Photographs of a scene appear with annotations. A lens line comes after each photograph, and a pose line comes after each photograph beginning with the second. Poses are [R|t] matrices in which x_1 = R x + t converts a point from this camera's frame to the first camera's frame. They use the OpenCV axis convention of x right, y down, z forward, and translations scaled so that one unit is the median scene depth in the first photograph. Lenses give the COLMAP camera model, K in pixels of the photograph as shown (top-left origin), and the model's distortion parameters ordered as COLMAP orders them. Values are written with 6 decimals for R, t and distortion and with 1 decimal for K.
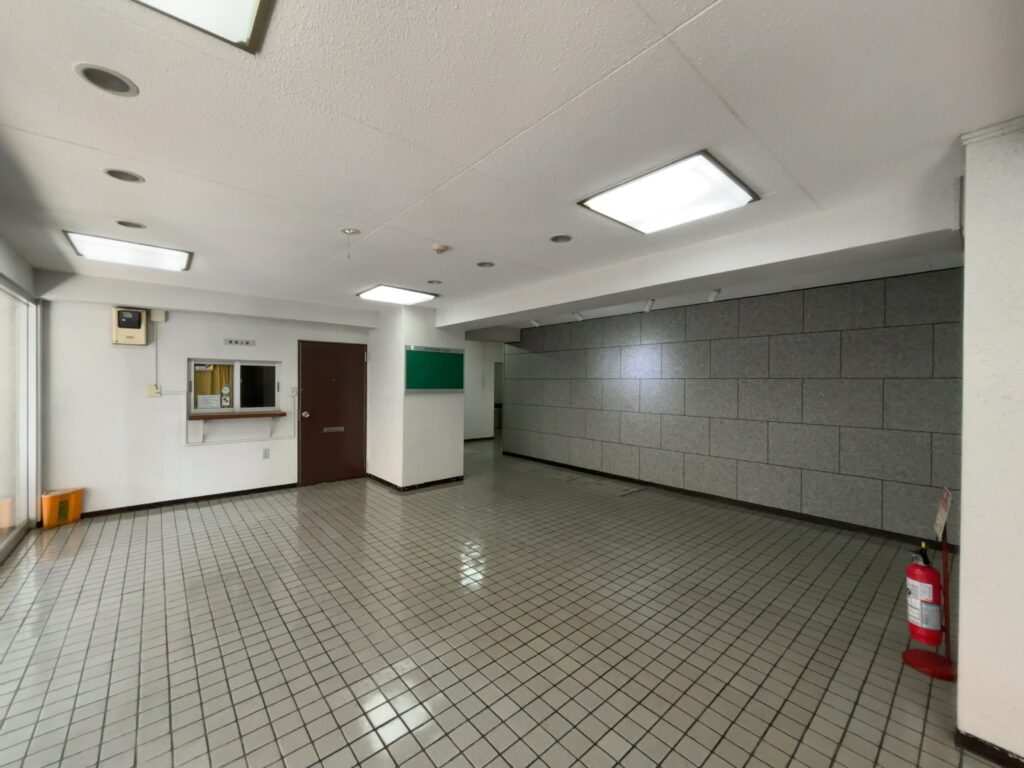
lens RADIAL K [[412.1, 0, 513.0], [0, 412.1, 382.1], [0, 0, 1]] dist [-0.000617, 0.000096]
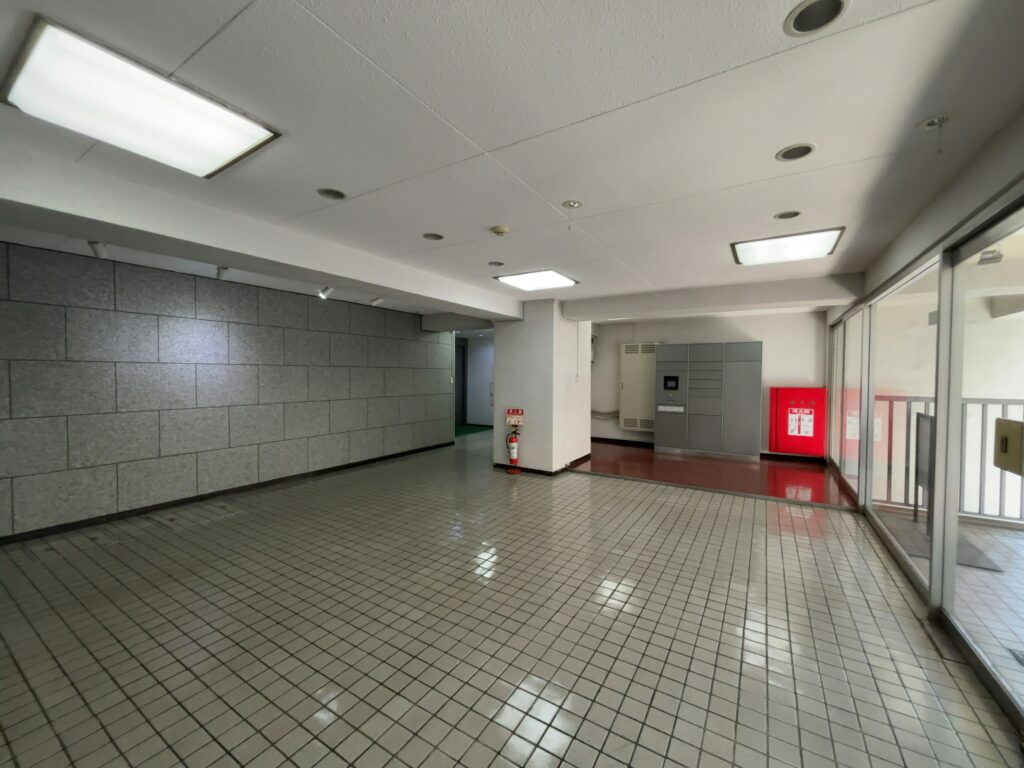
lens RADIAL K [[412.1, 0, 510.3], [0, 412.1, 383.1], [0, 0, 1]] dist [-0.000617, 0.000096]
pose [[-0.297236, -0.032288, 0.954258, -0.636693], [-0.010535, 0.999478, 0.030537, -0.001677], [-0.954746, -0.000976, -0.297421, 0.727470]]
